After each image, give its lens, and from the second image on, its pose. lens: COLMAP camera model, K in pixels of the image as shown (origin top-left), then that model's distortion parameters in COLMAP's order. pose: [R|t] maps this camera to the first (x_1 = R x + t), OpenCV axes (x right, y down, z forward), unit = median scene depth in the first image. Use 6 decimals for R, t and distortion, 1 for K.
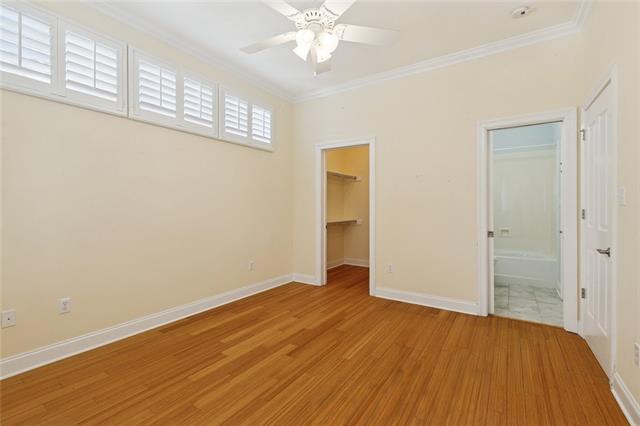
lens RADIAL K [[289.0, 0, 318.4], [0, 289.0, 206.2], [0, 0, 1]] dist [0.000817, 0.000204]
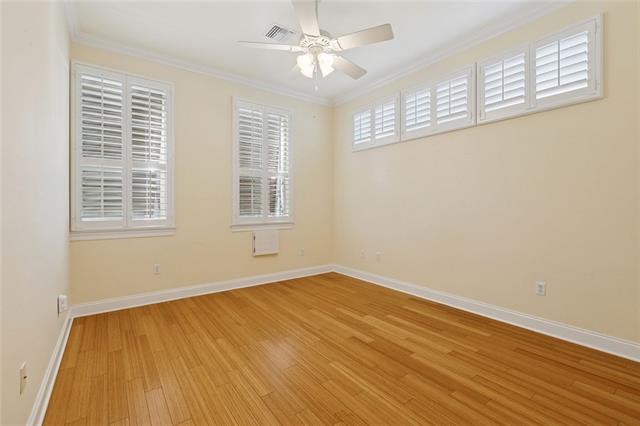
lens RADIAL K [[289.0, 0, 318.4], [0, 289.0, 206.2], [0, 0, 1]] dist [0.000817, 0.000204]
pose [[-0.351848, 0.002562, -0.936054, 0.806133], [0.007105, 0.999975, 0.000067, 0.015236], [0.936030, -0.006627, -0.351857, 1.055350]]
